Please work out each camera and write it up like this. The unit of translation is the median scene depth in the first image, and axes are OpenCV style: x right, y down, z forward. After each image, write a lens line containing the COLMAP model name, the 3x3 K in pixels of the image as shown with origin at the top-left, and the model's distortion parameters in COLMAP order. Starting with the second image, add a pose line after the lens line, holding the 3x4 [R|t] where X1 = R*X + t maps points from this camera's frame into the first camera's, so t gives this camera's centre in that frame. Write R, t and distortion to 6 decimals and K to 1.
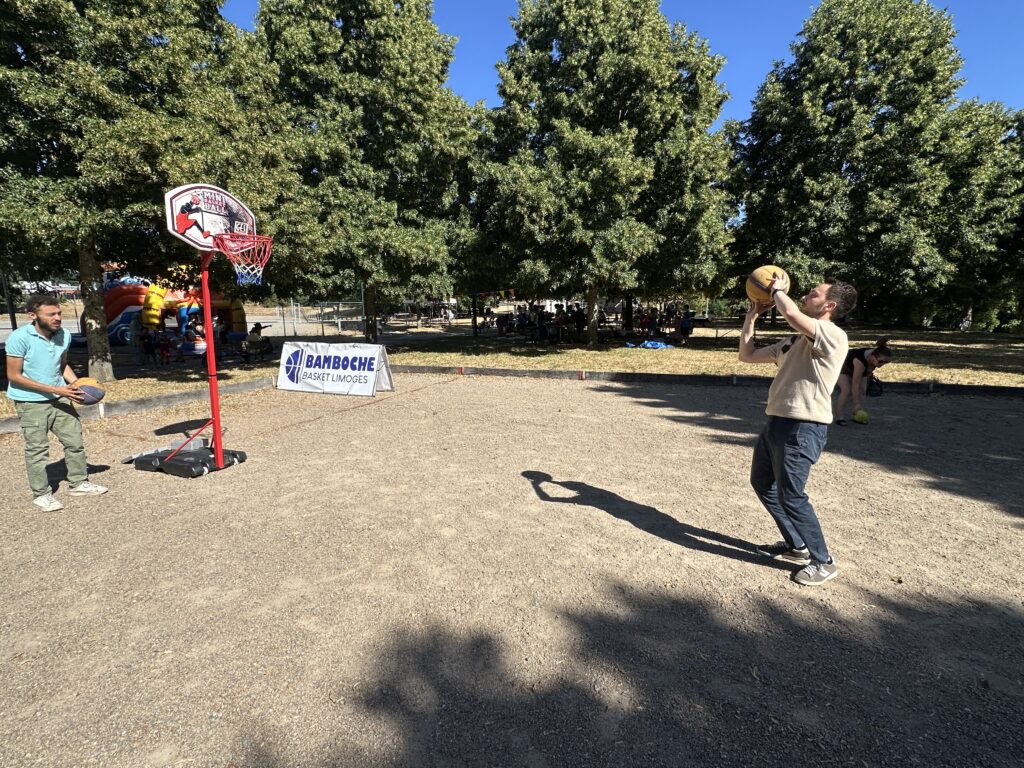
lens RADIAL K [[479.8, 0, 505.3], [0, 479.8, 384.8], [0, 0, 1]] dist [-0.001543, 0.001544]
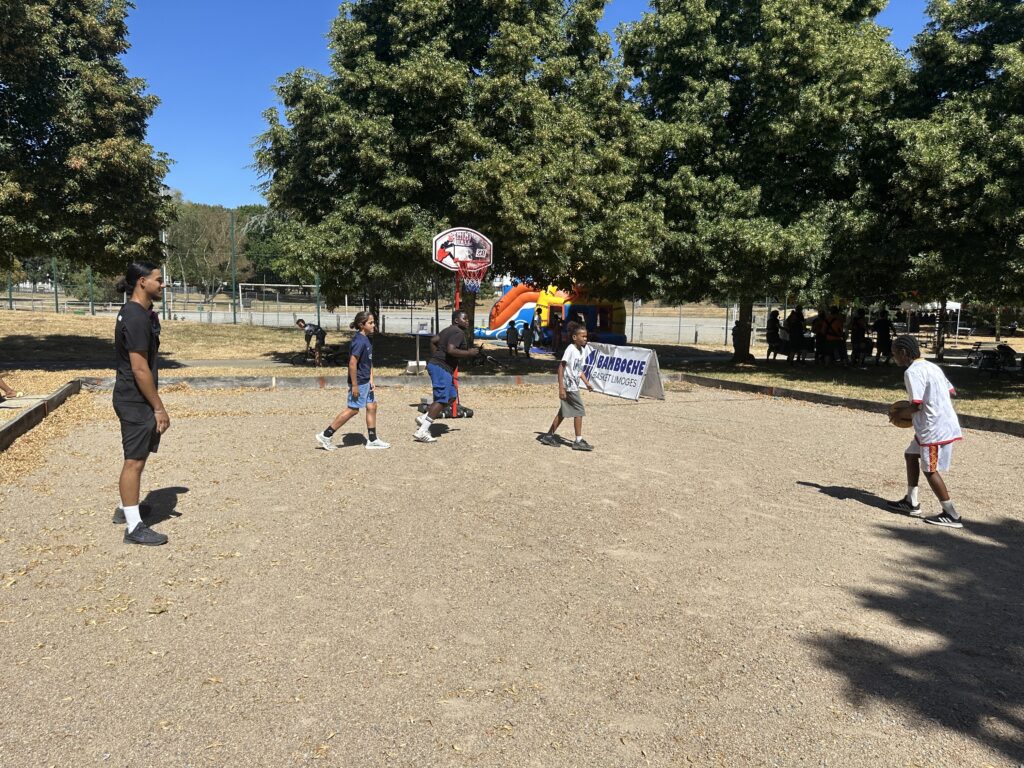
lens RADIAL K [[716.8, 0, 520.9], [0, 716.8, 395.6], [0, 0, 1]] dist [0.054207, -0.058400]
pose [[0.728278, 0.113332, -0.675845, 0.475705], [-0.140986, 0.989912, 0.014075, 0.023055], [0.670622, 0.085034, 0.736909, -0.218405]]
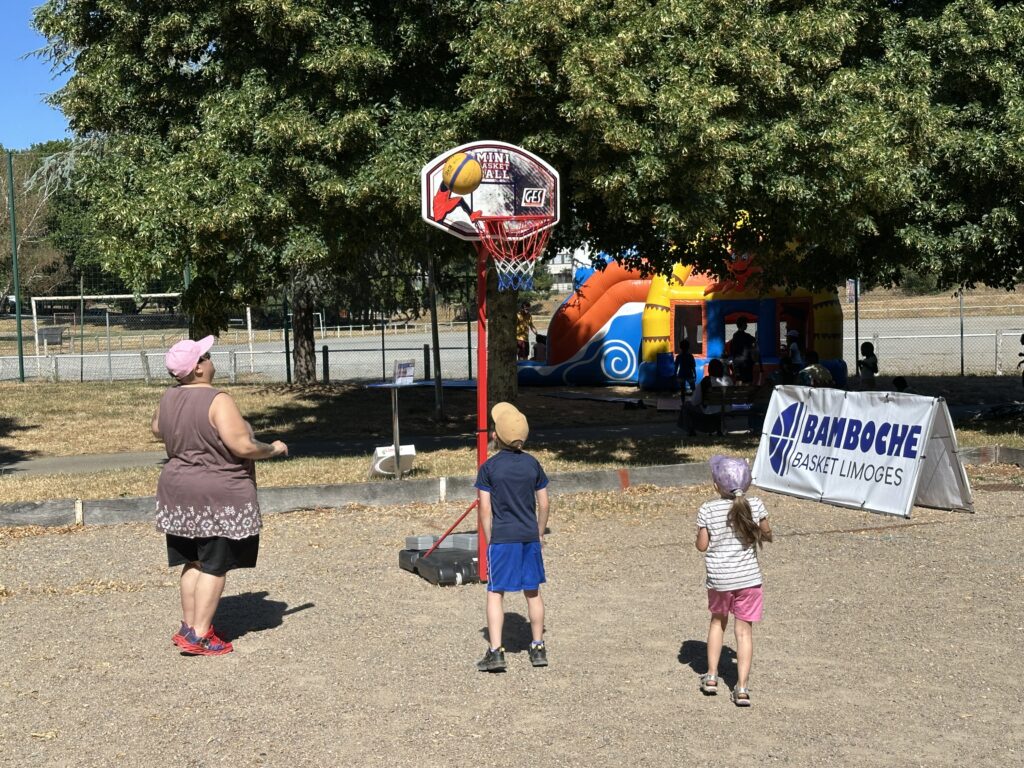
lens RADIAL K [[1486.2, 0, 513.0], [0, 1486.2, 382.6], [0, 0, 1]] dist [0.127549, 0.000000]
pose [[0.686500, 0.025048, -0.726698, 0.385323], [-0.095272, 0.993889, -0.055744, 0.011082], [0.720861, 0.107503, 0.684692, -0.147728]]
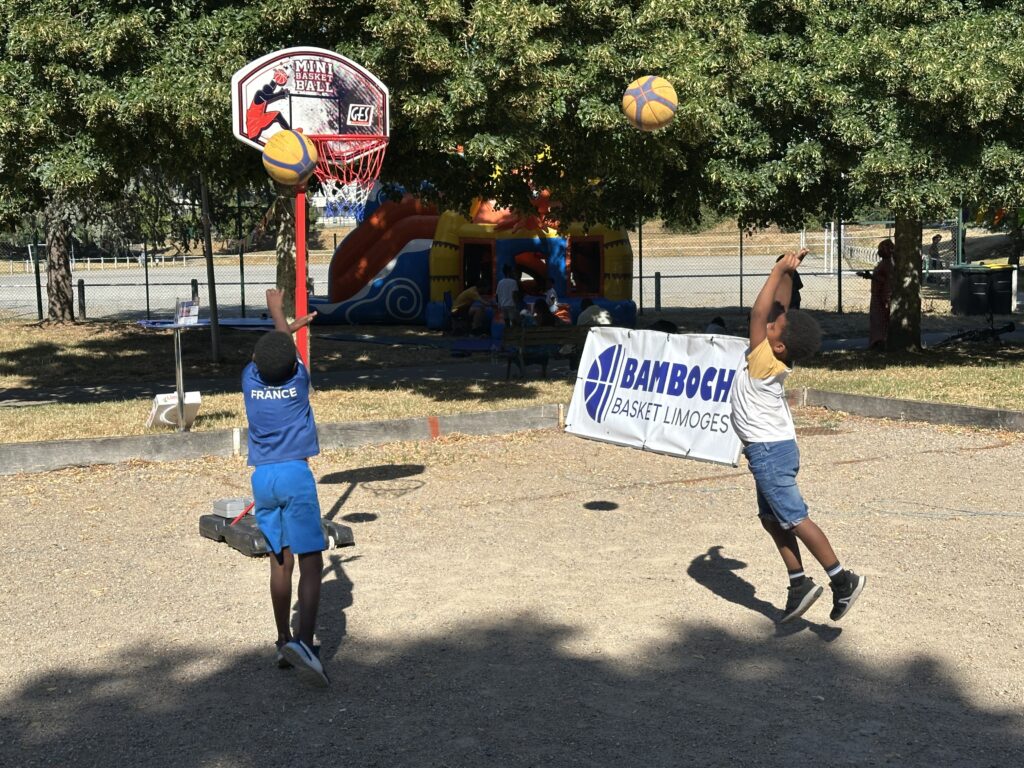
lens RADIAL K [[1486.2, 0, 523.4], [0, 1486.2, 386.9], [0, 0, 1]] dist [0.127549, 0.000000]
pose [[0.798039, 0.054925, -0.600097, 0.290824], [-0.087720, 0.995818, -0.025511, 0.004632], [0.596187, 0.072999, 0.799520, -0.106359]]
